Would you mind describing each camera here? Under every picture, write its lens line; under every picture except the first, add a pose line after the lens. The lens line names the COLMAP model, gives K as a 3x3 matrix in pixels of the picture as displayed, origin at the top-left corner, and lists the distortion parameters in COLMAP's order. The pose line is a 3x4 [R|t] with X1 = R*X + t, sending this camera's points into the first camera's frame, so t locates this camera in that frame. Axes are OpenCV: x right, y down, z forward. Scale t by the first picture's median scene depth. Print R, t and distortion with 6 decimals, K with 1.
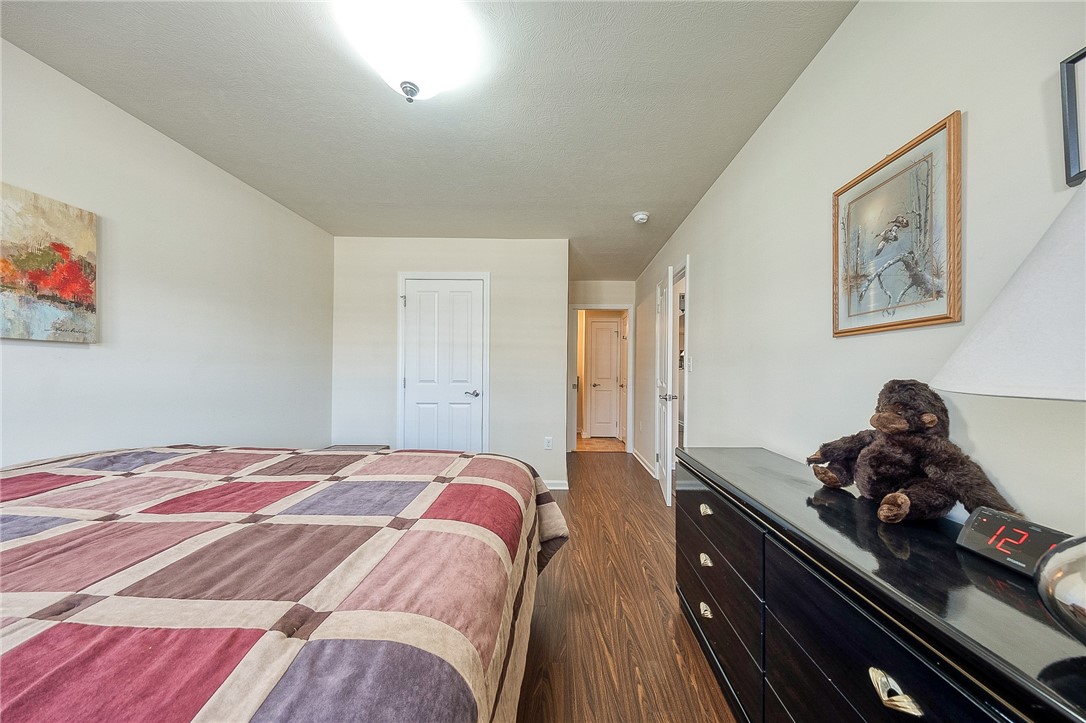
lens RADIAL K [[368.6, 0, 545.4], [0, 368.6, 384.4], [0, 0, 1]] dist [0.009206, -0.004851]
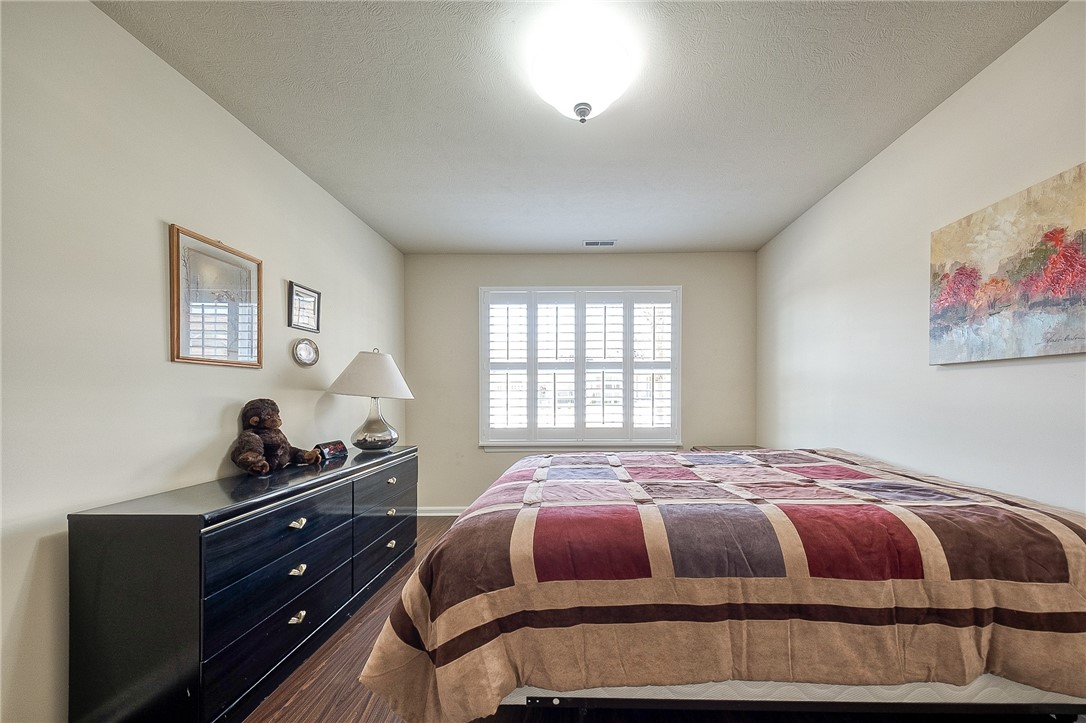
lens RADIAL K [[404.6, 0, 567.6], [0, 404.6, 399.6], [0, 0, 1]] dist [0.000126, -0.000145]
pose [[-0.999550, -0.002446, -0.029909, -0.269609], [-0.003718, 0.999088, 0.042538, -0.057051], [0.029777, 0.042630, -0.998647, 1.887208]]
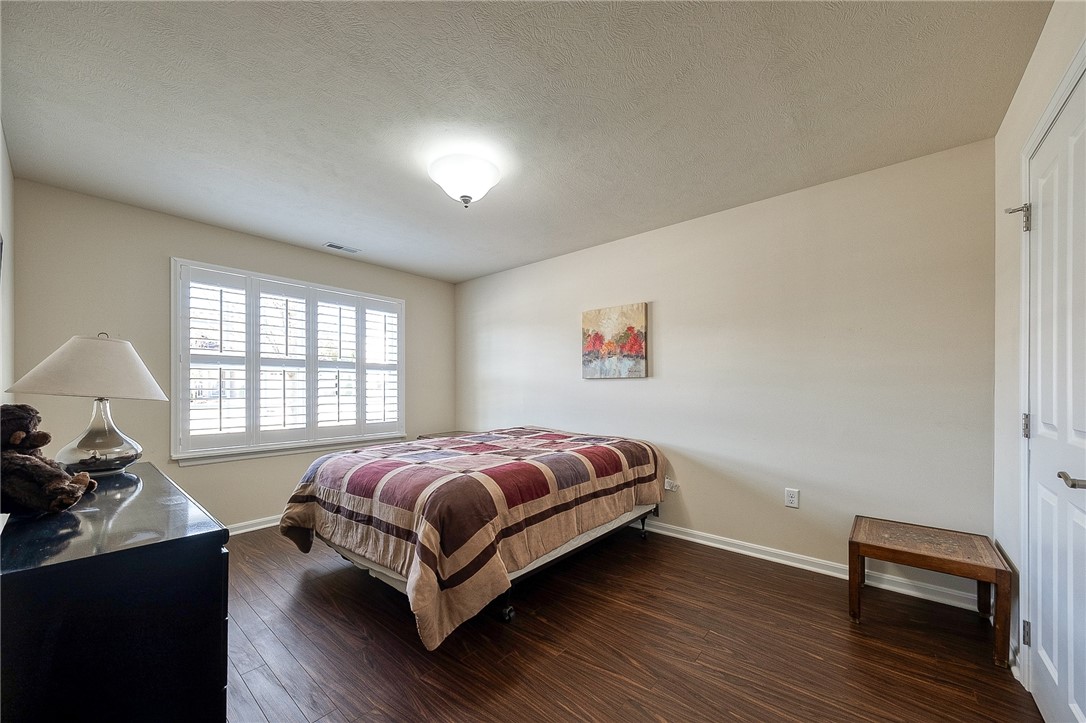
lens RADIAL K [[404.4, 0, 540.4], [0, 404.4, 390.6], [0, 0, 1]] dist [-0.000106, -0.000046]
pose [[-0.609988, -0.002759, -0.792406, 0.650905], [-0.026248, 0.999516, 0.016725, -0.074547], [0.791976, 0.031001, -0.609765, 1.971162]]
